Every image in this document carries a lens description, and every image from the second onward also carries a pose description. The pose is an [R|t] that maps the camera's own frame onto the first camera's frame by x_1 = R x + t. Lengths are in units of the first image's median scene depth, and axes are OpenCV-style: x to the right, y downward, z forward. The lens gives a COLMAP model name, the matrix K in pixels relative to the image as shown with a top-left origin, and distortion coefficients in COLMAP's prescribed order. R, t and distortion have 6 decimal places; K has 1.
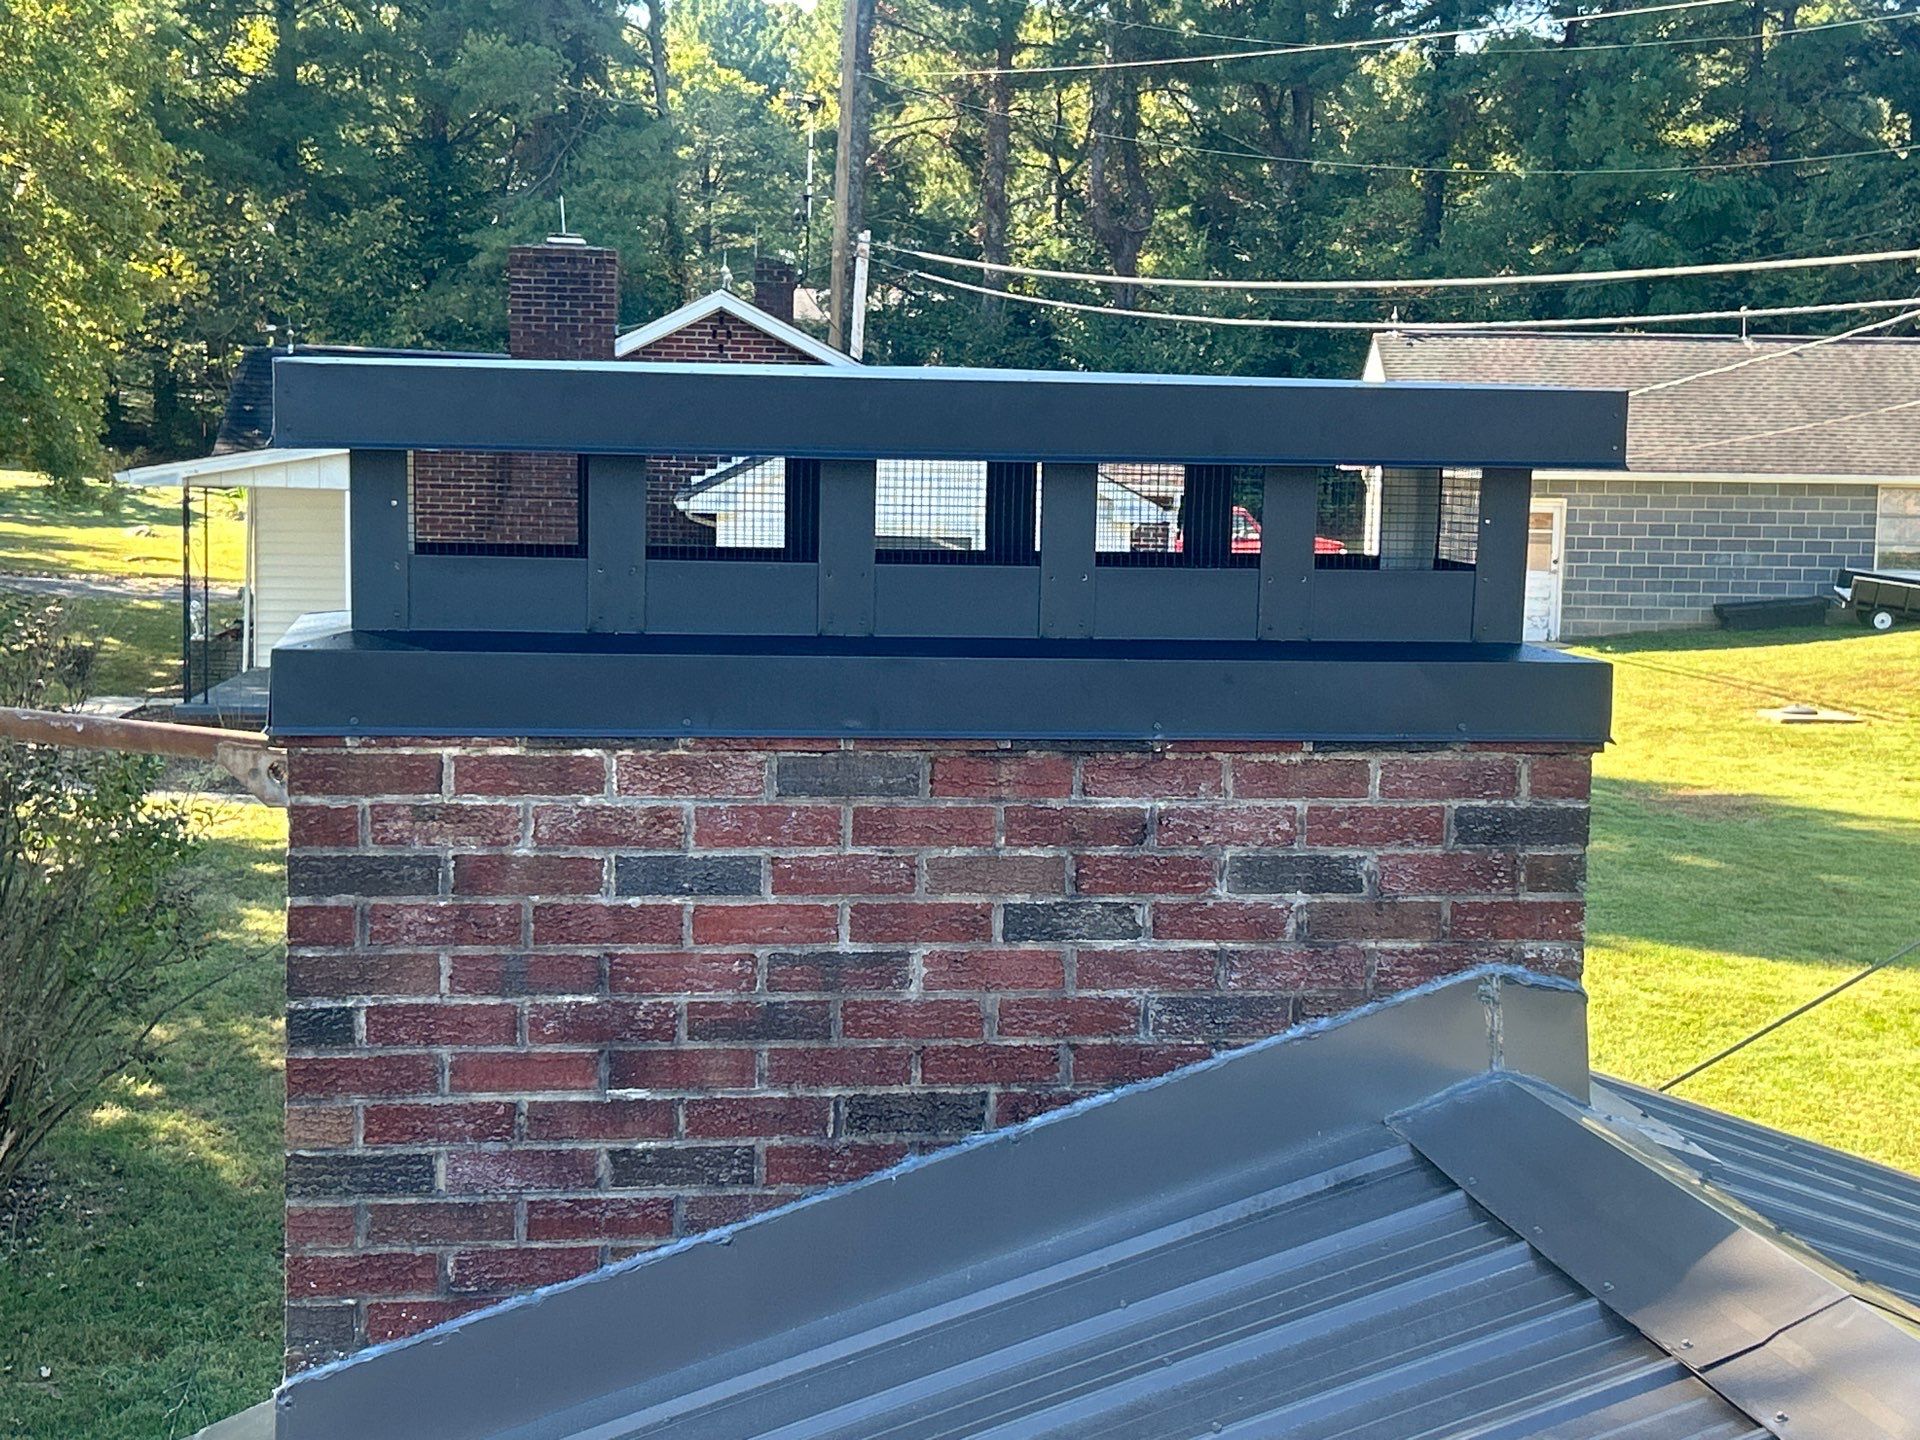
lens RADIAL K [[2912.0, 0, 958.7], [0, 2912.0, 745.3], [0, 0, 1]] dist [0.244909, -0.808073]
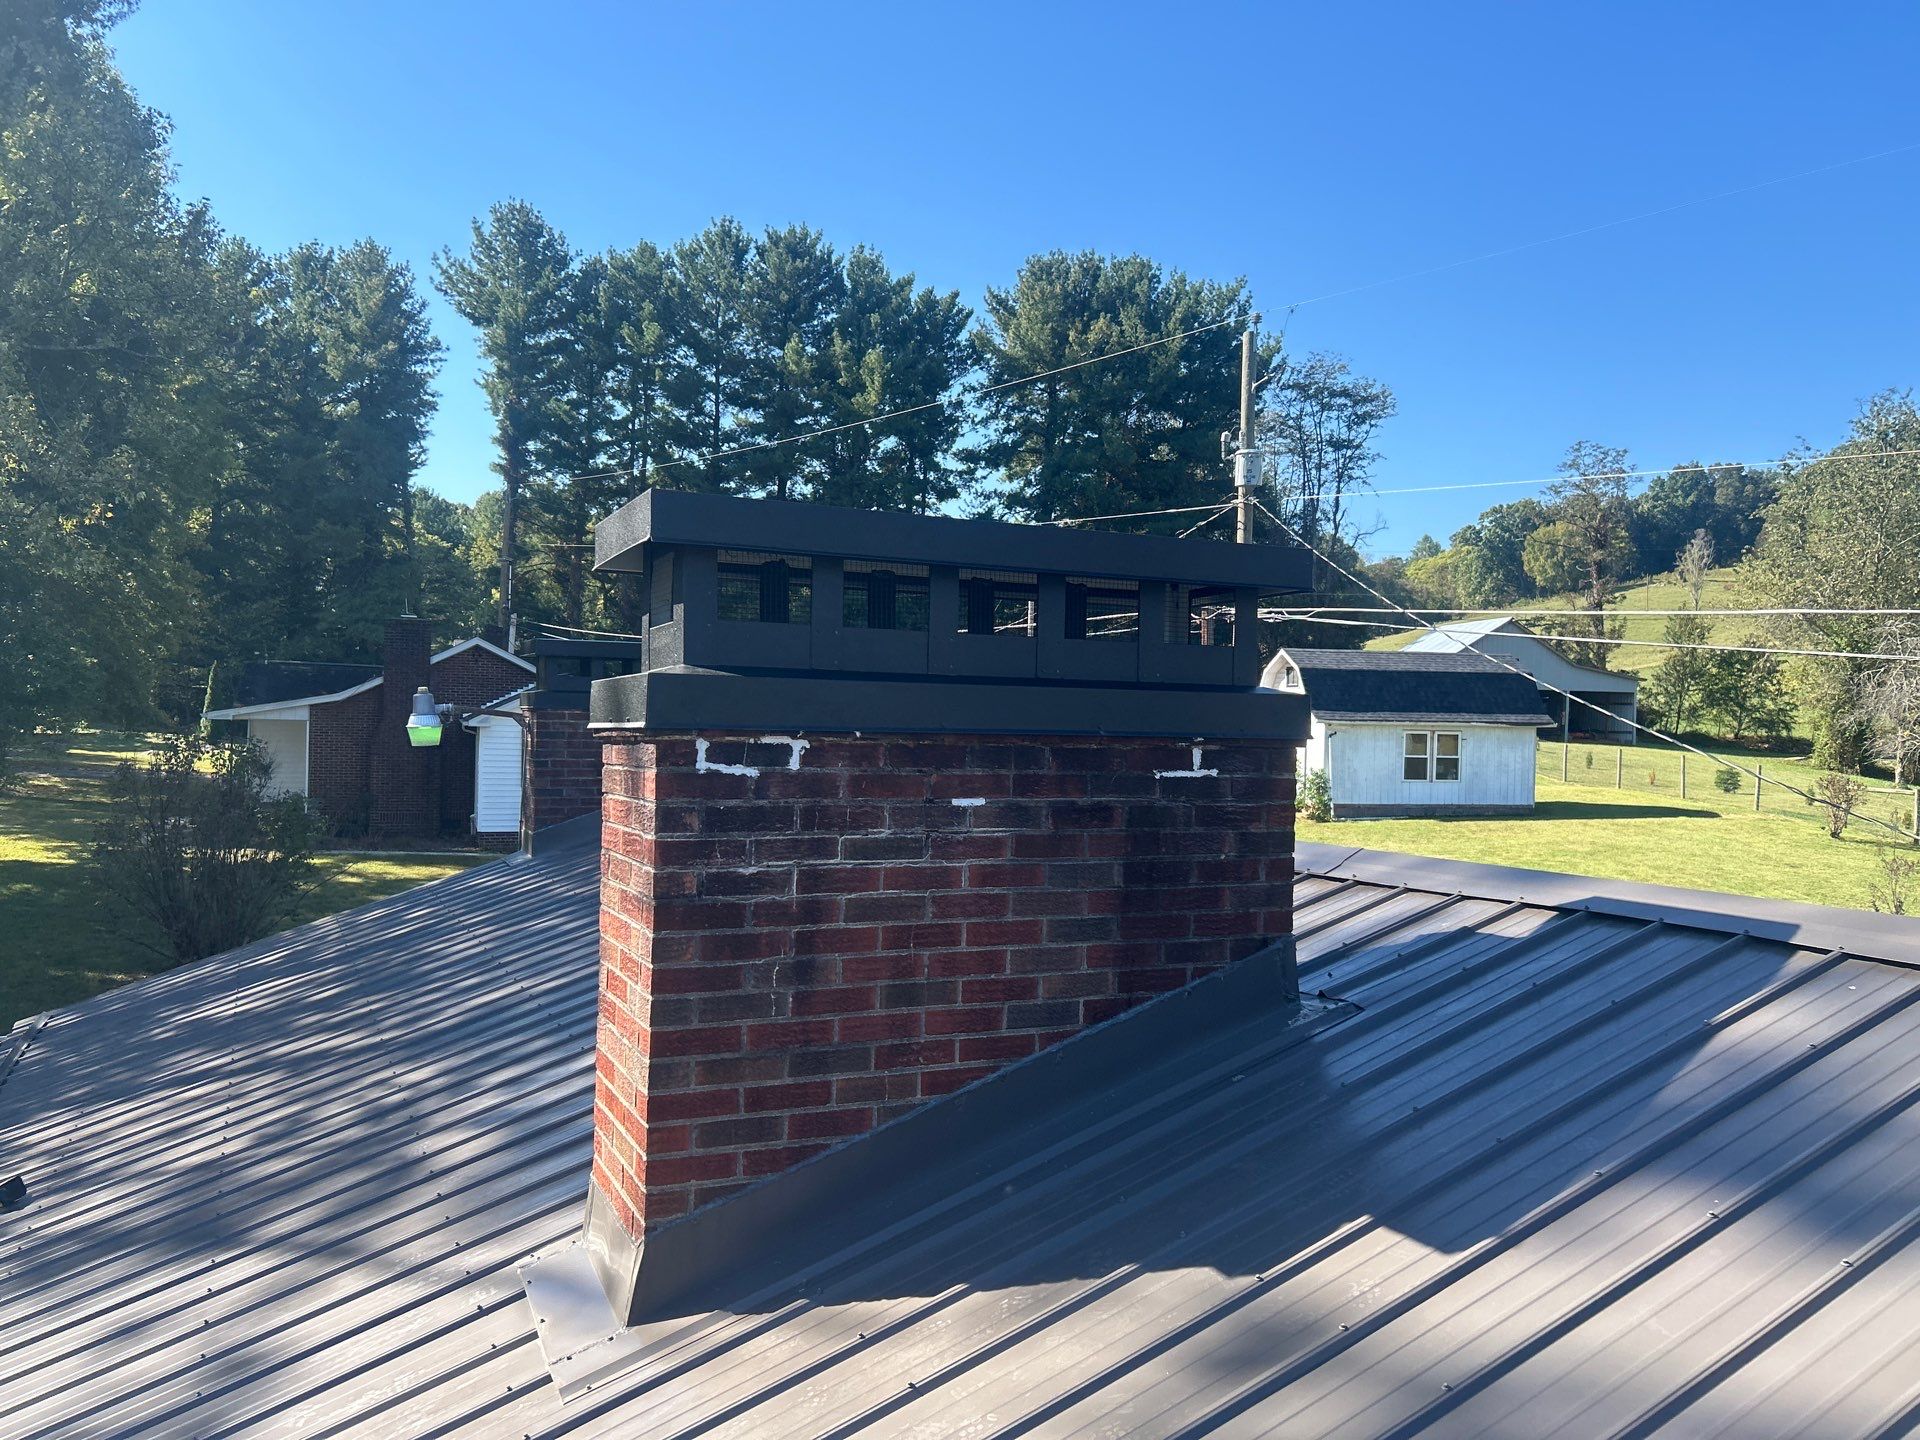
lens RADIAL K [[1498.0, 0, 960.0], [0, 1498.0, 720.0], [0, 0, 1]] dist [0.054350, -0.003073]
pose [[0.962132, -0.004918, 0.272540, -0.226059], [0.033422, 0.994421, -0.100046, 0.307620], [-0.270528, 0.105366, 0.956929, -1.778090]]
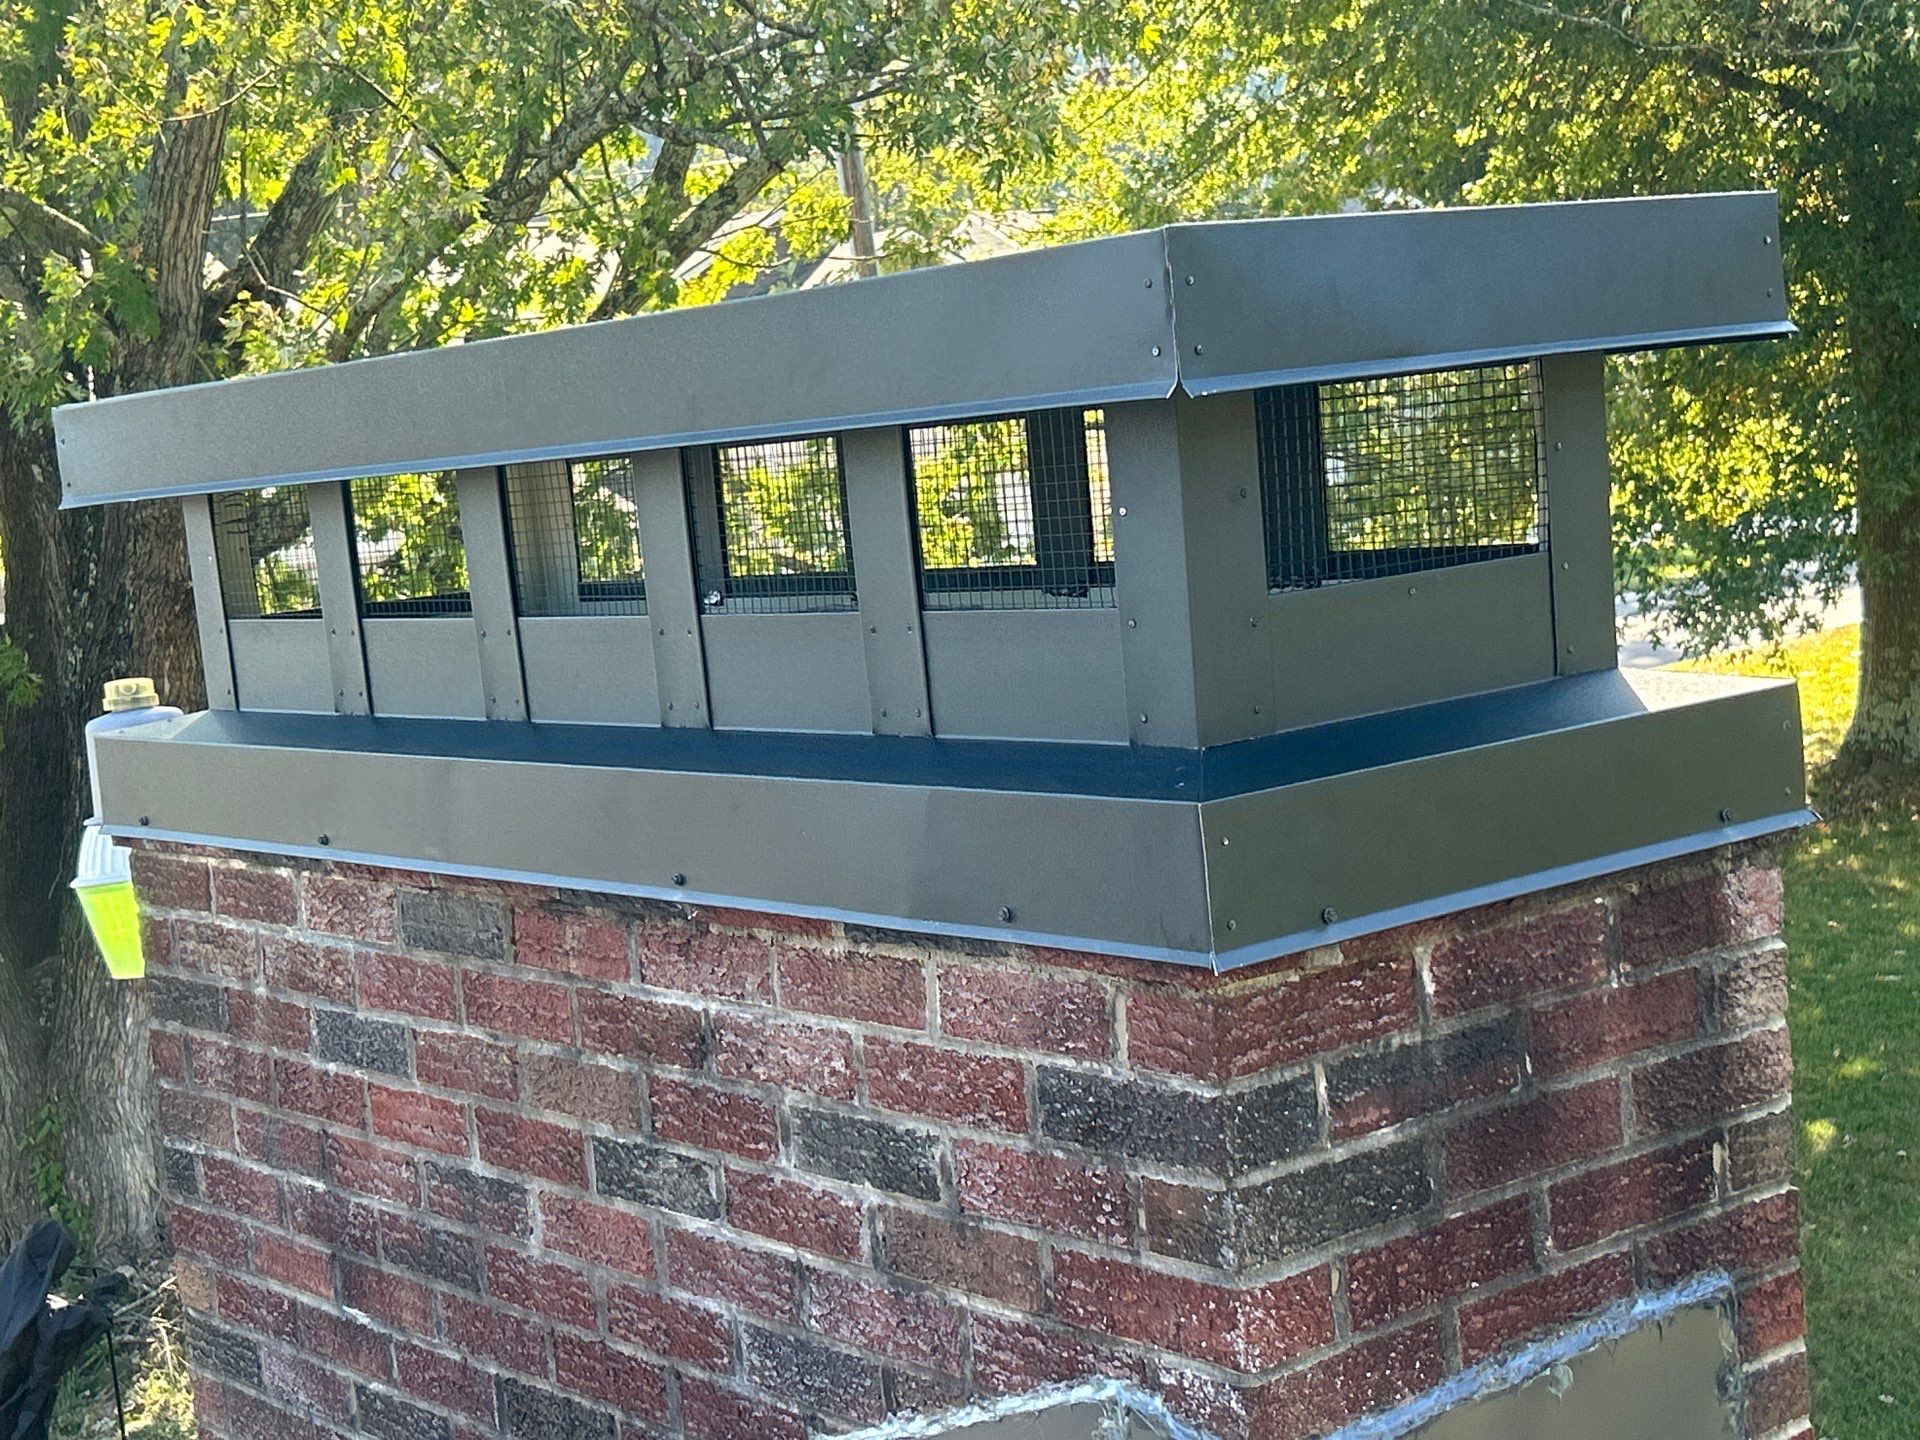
lens RADIAL K [[2912.0, 0, 958.7], [0, 2912.0, 745.3], [0, 0, 1]] dist [0.244909, -0.808073]
pose [[0.498515, 0.025232, -0.866514, 0.631183], [0.007252, 0.999420, 0.033274, -0.054961], [0.866851, -0.022872, 0.498042, 0.752421]]
